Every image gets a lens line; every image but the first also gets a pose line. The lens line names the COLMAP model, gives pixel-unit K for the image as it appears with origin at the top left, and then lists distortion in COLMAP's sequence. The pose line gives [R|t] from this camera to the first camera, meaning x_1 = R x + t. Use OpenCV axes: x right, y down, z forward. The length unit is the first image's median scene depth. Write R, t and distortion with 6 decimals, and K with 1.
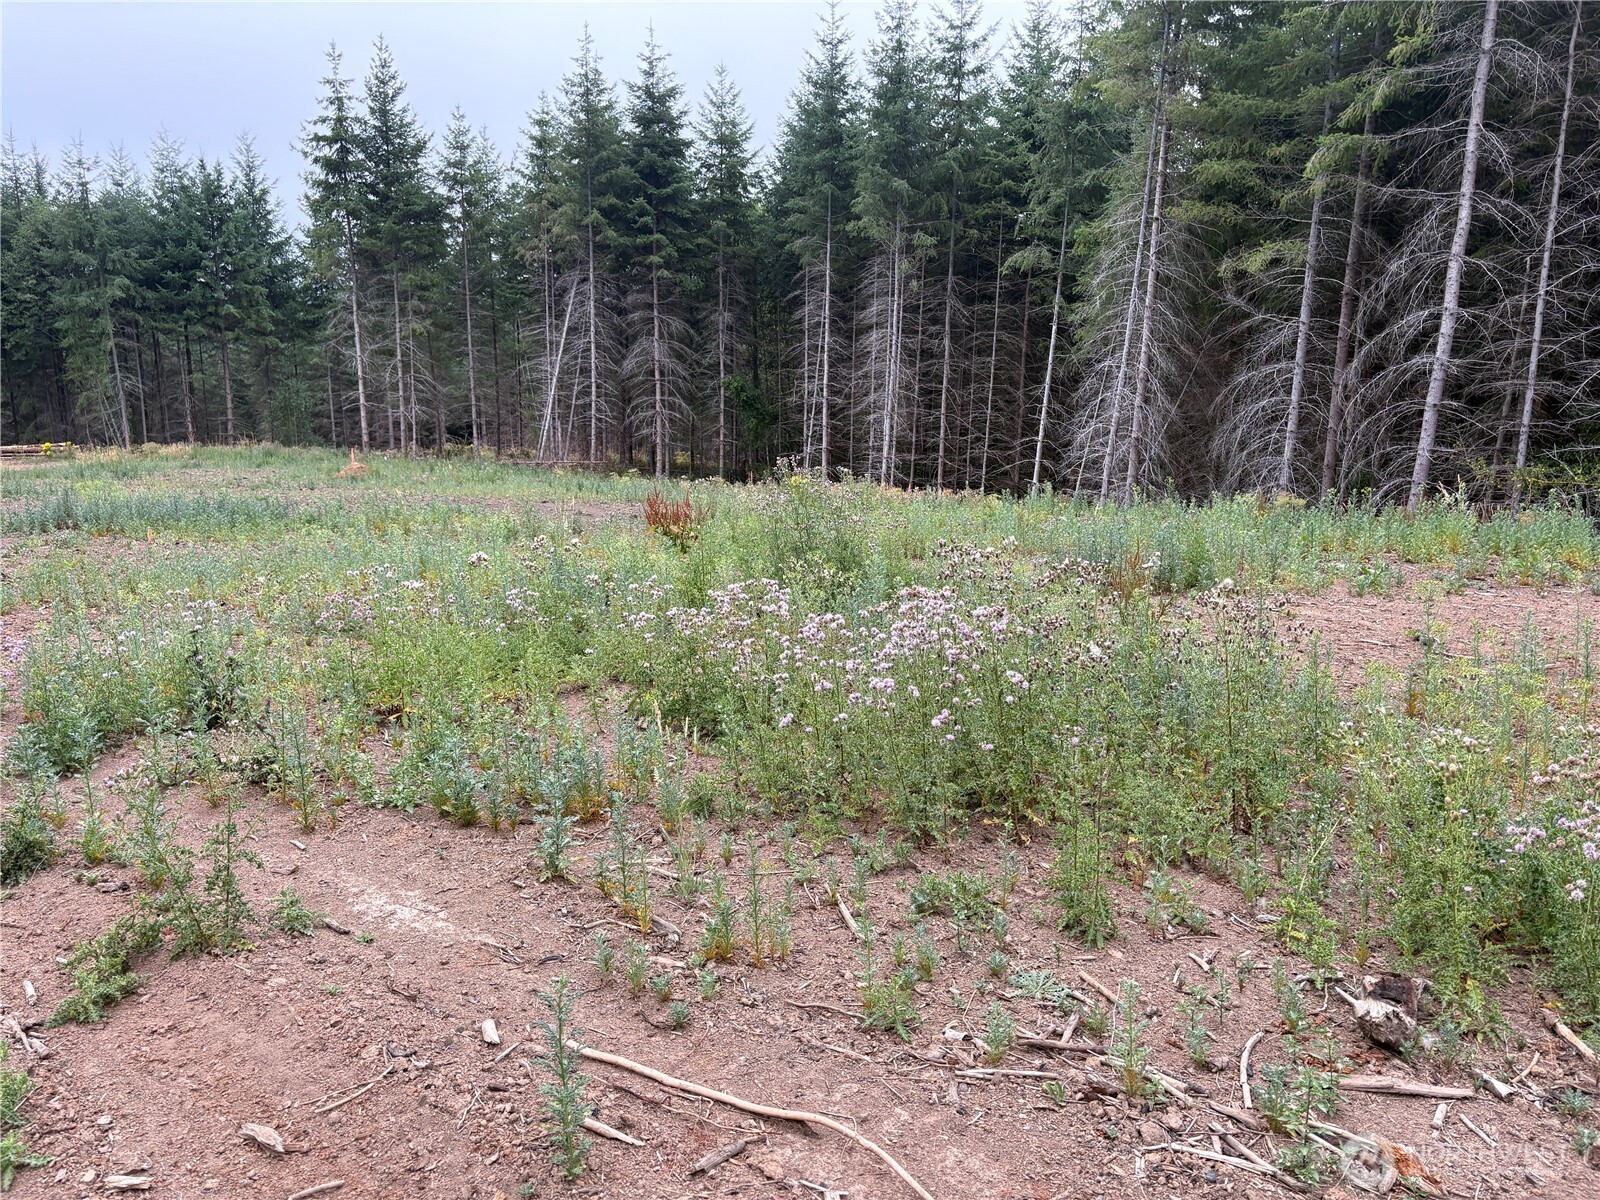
lens RADIAL K [[1205.6, 0, 801.7], [0, 1205.6, 598.9], [0, 0, 1]] dist [0.006963, 0.002256]
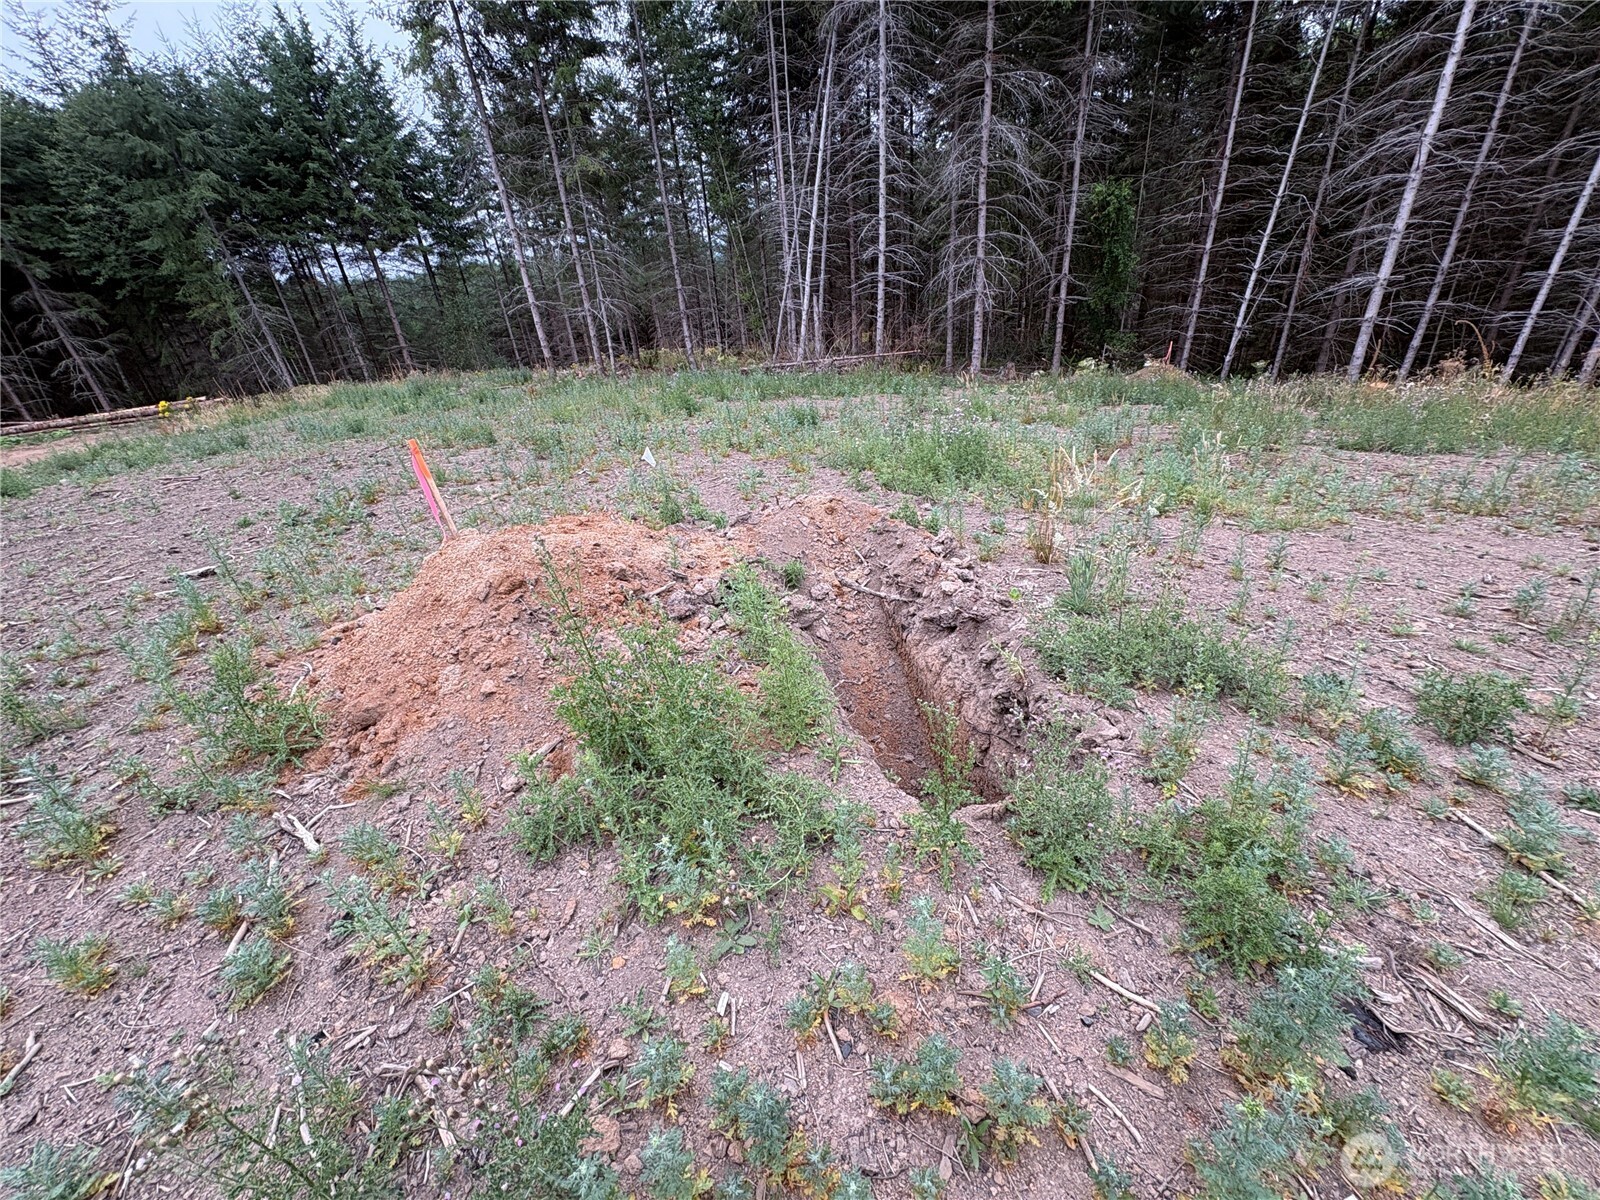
lens RADIAL K [[638.6, 0, 800.9], [0, 638.6, 600.2], [0, 0, 1]] dist [-0.004273, 0.000715]
pose [[0.995021, -0.094510, -0.031637, -0.199339], [0.099534, 0.958583, 0.266854, -0.073149], [0.005106, -0.268674, 0.963218, 0.559638]]
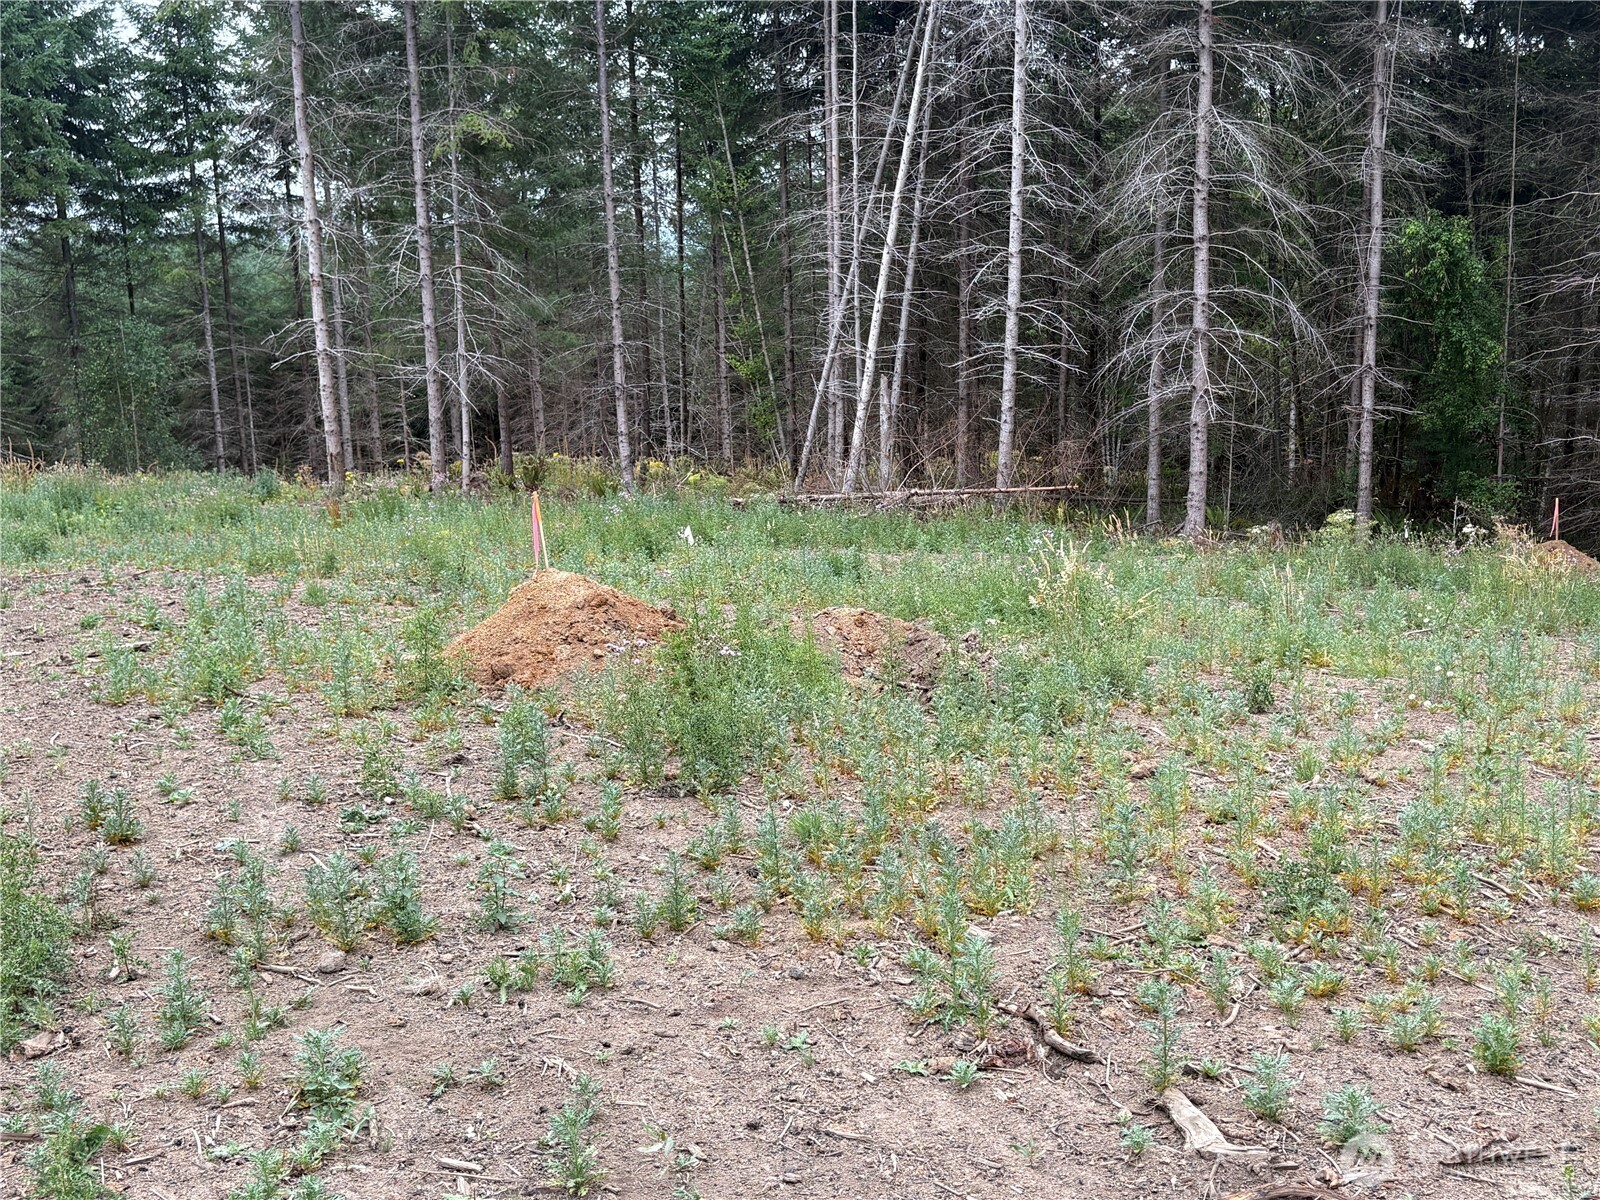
lens RADIAL K [[1740.5, 0, 809.4], [0, 1740.5, 597.9], [0, 0, 1]] dist [0.056979, 0.000000]
pose [[0.999041, -0.035593, -0.025493, -0.197915], [0.034640, 0.998719, -0.036894, -0.059543], [0.026773, 0.035975, 0.998994, 0.456338]]
